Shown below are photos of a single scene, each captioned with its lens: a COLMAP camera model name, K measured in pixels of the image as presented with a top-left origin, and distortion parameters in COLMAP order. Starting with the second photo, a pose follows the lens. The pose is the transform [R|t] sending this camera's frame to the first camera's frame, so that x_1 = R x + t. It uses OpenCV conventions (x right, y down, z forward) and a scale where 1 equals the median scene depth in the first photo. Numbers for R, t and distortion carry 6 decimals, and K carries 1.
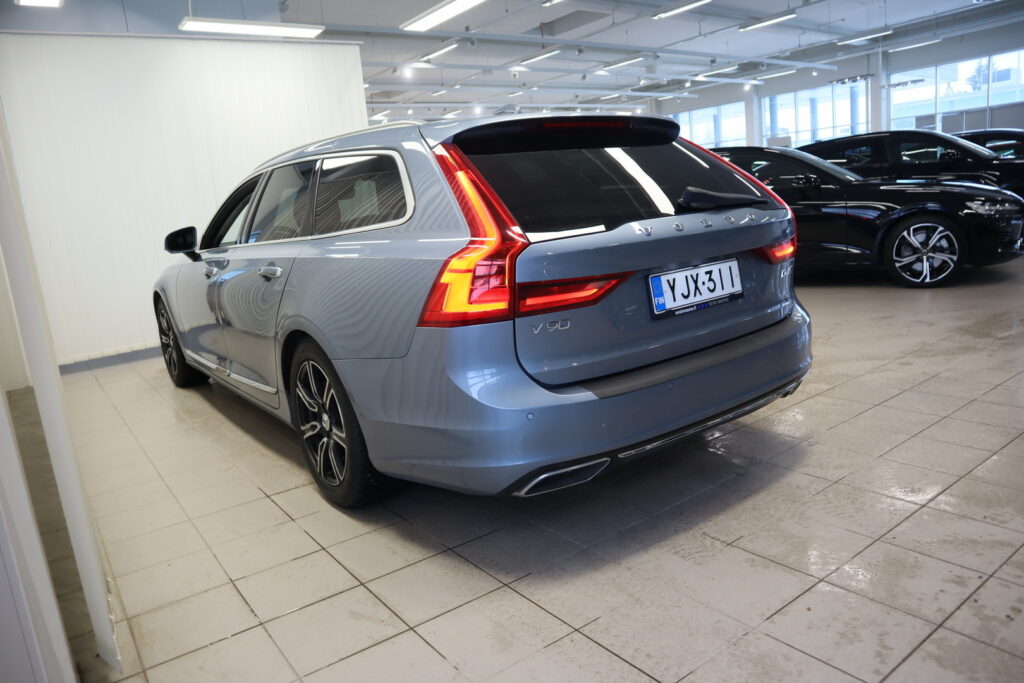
lens RADIAL K [[705.4, 0, 512.0], [0, 705.4, 341.5], [0, 0, 1]] dist [-0.115148, 0.073165]
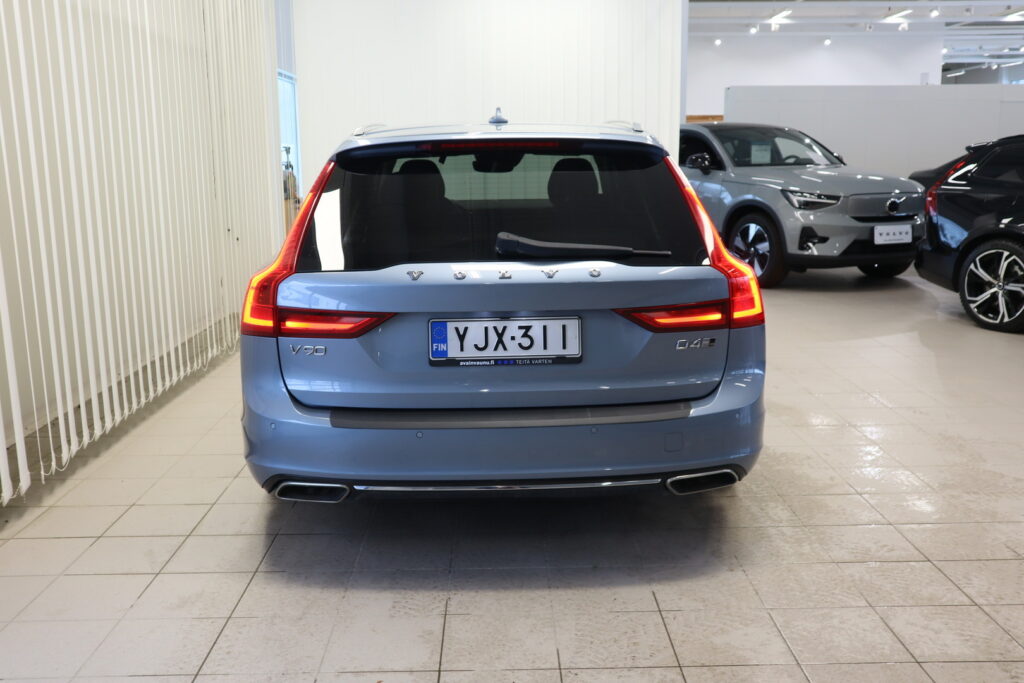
lens RADIAL K [[953.1, 0, 512.0], [0, 953.1, 341.5], [0, 0, 1]] dist [-0.006659, -0.000736]
pose [[0.817132, 0.192208, -0.543462, 0.472636], [-0.176333, 0.980926, 0.081798, -0.089825], [0.548818, 0.028991, 0.835439, -0.020990]]
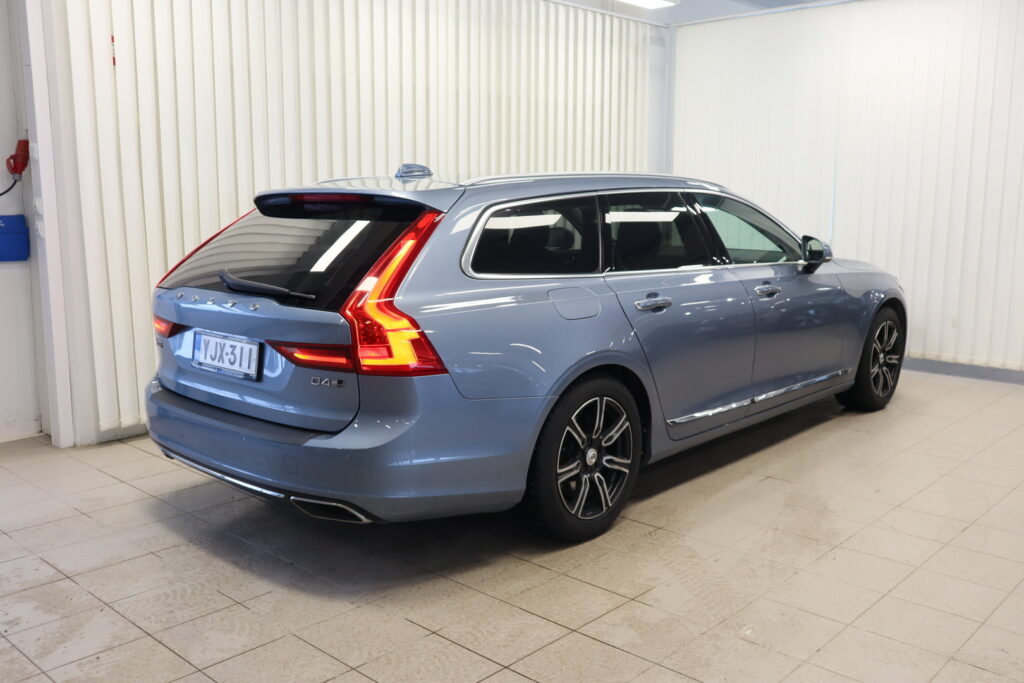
lens RADIAL K [[907.2, 0, 512.0], [0, 907.2, 341.5], [0, 0, 1]] dist [-0.006870, 0.006356]
pose [[0.186559, 0.246143, -0.951110, 0.872934], [-0.210648, 0.955613, 0.205990, -0.250178], [0.959595, 0.161920, 0.230127, 0.547521]]
